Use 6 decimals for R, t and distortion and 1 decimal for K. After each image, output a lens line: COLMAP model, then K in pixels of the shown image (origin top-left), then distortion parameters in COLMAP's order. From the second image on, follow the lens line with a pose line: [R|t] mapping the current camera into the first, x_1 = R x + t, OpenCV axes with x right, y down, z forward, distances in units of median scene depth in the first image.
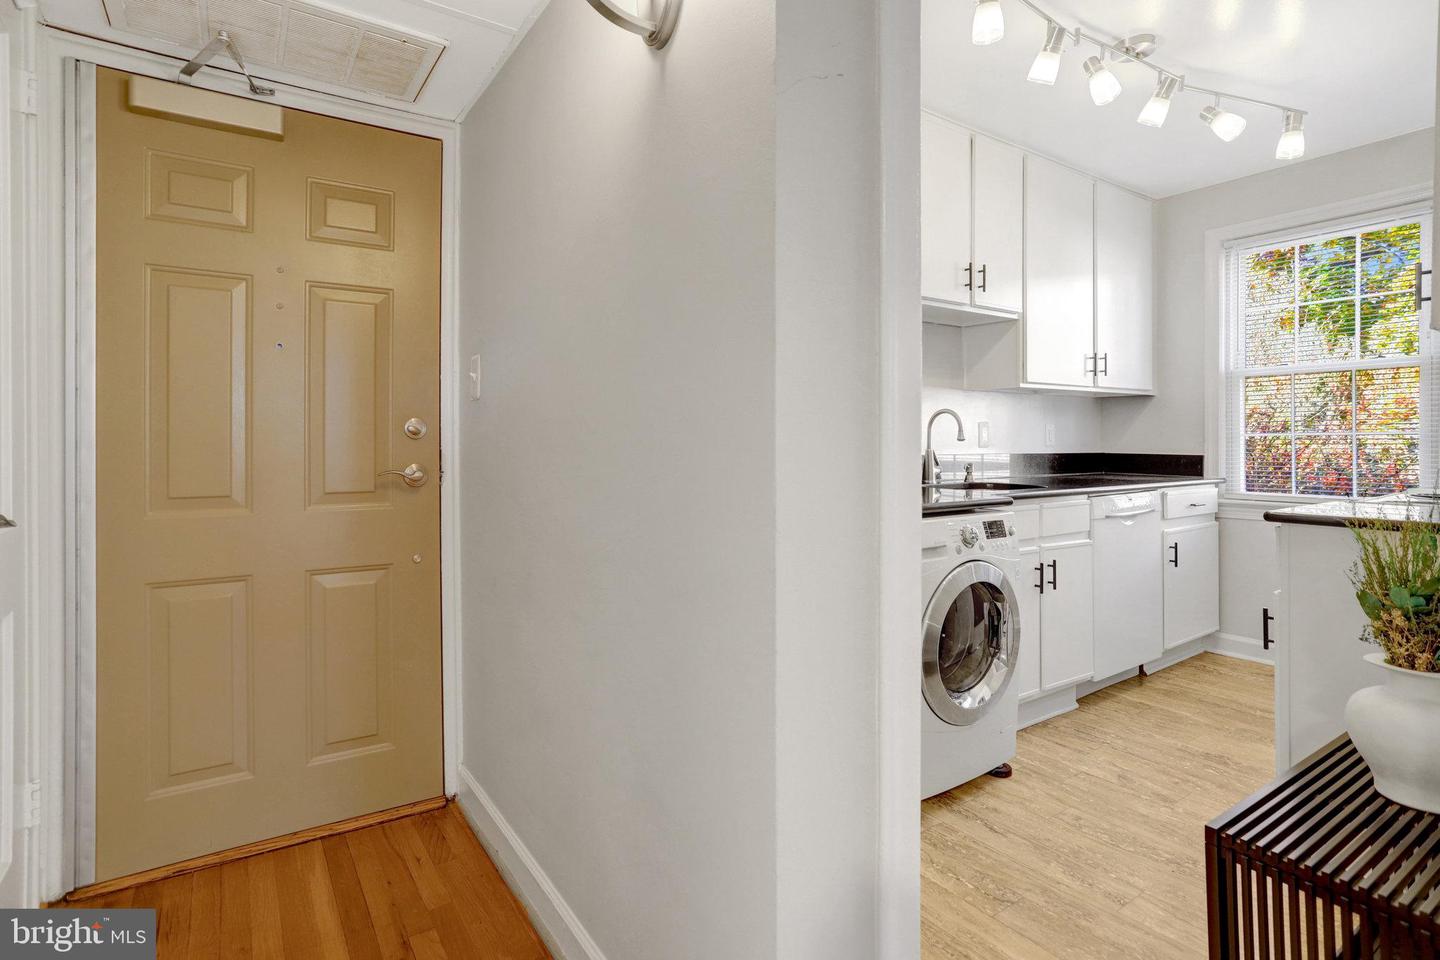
lens RADIAL K [[747.3, 0, 724.1], [0, 747.3, 432.0], [0, 0, 1]] dist [0.002590, -0.000326]
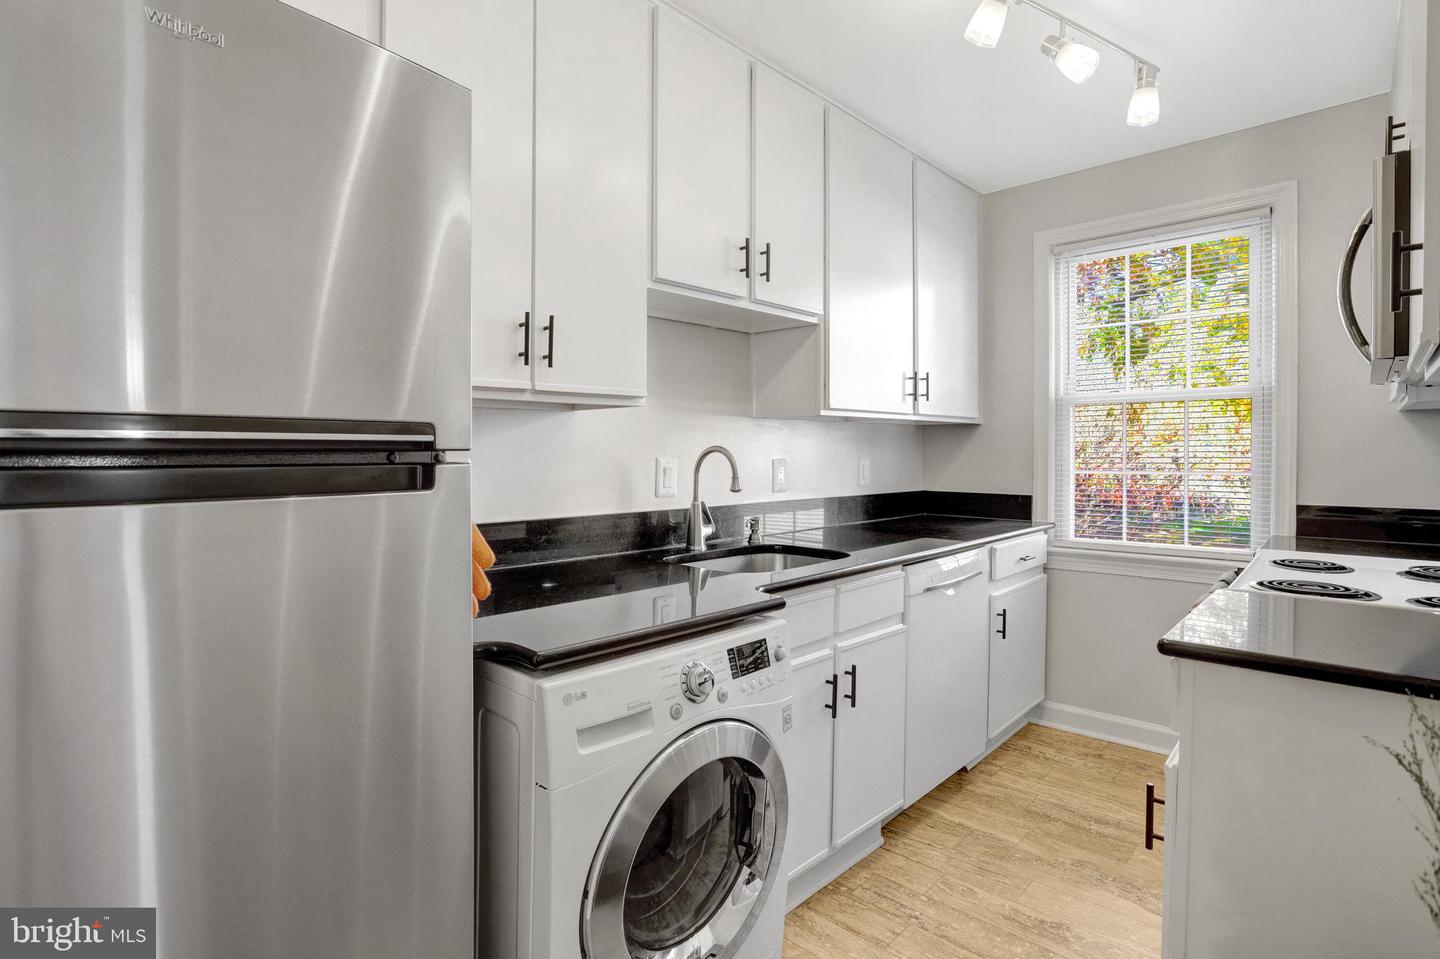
lens RADIAL K [[716.3, 0, 715.7], [0, 716.3, 469.0], [0, 0, 1]] dist [-0.076320, 0.031583]
pose [[0.984645, -0.006562, 0.174448, 0.171467], [0.001066, 0.999501, 0.031583, -0.029540], [-0.174568, -0.030912, 0.984160, 0.320846]]
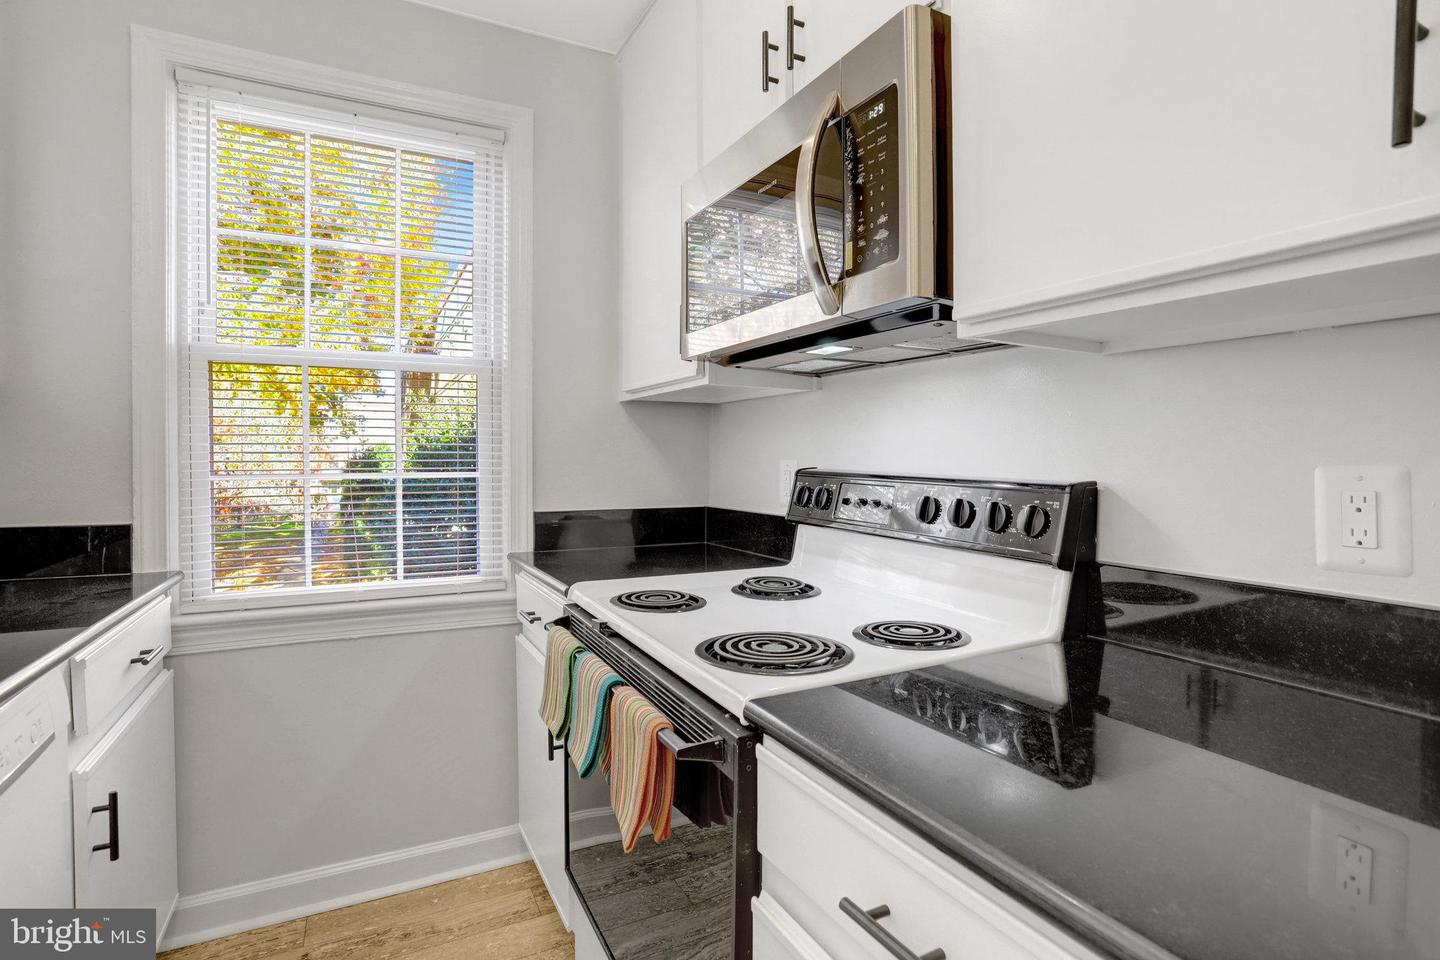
lens RADIAL K [[716.3, 0, 715.7], [0, 716.3, 469.5], [0, 0, 1]] dist [-0.076320, 0.031583]
pose [[0.164992, -0.016460, 0.986158, 0.347459], [-0.008186, 0.999803, 0.018057, -0.015109], [-0.986261, -0.011052, 0.164825, 0.694759]]
